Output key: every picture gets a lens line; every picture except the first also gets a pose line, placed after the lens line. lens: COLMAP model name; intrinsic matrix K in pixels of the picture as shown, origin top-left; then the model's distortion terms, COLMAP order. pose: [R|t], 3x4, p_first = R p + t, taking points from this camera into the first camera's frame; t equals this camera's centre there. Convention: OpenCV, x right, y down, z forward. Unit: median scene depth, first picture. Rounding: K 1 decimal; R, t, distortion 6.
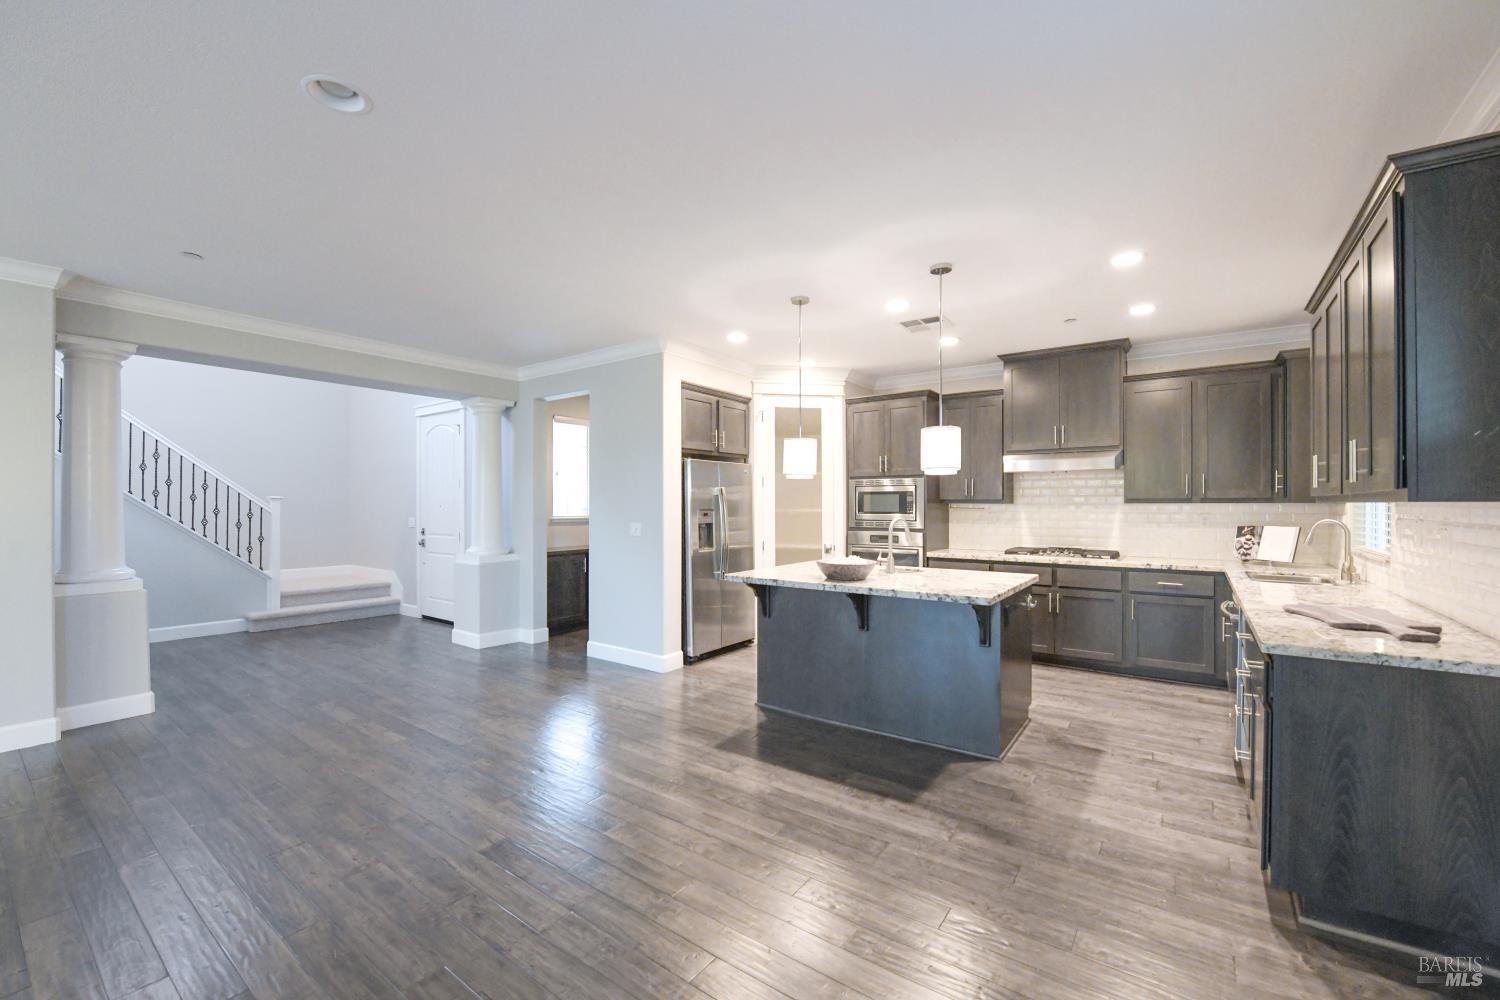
lens RADIAL K [[597.4, 0, 731.7], [0, 597.4, 506.5], [0, 0, 1]] dist [-0.002209, -0.000286]
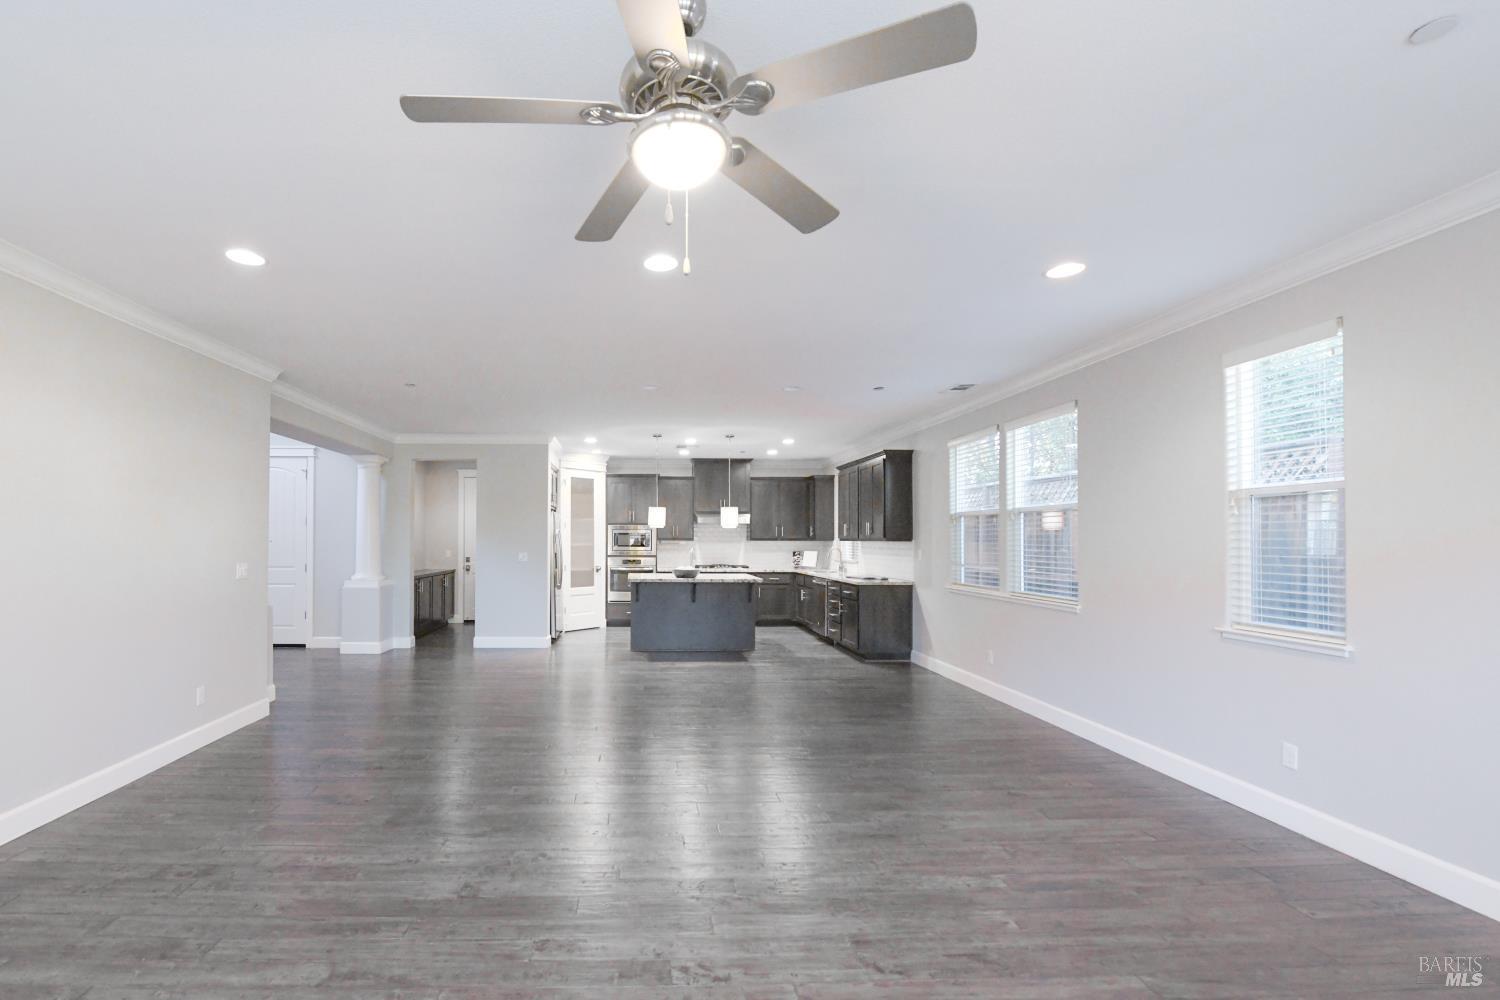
lens RADIAL K [[613.3, 0, 636.5], [0, 613.3, 534.7], [0, 0, 1]] dist [0.011152, -0.000027]
pose [[0.811811, 0.007890, 0.583866, -0.864527], [-0.000837, 0.999923, -0.012349, 0.000549], [-0.583919, 0.009536, 0.811756, -0.447637]]
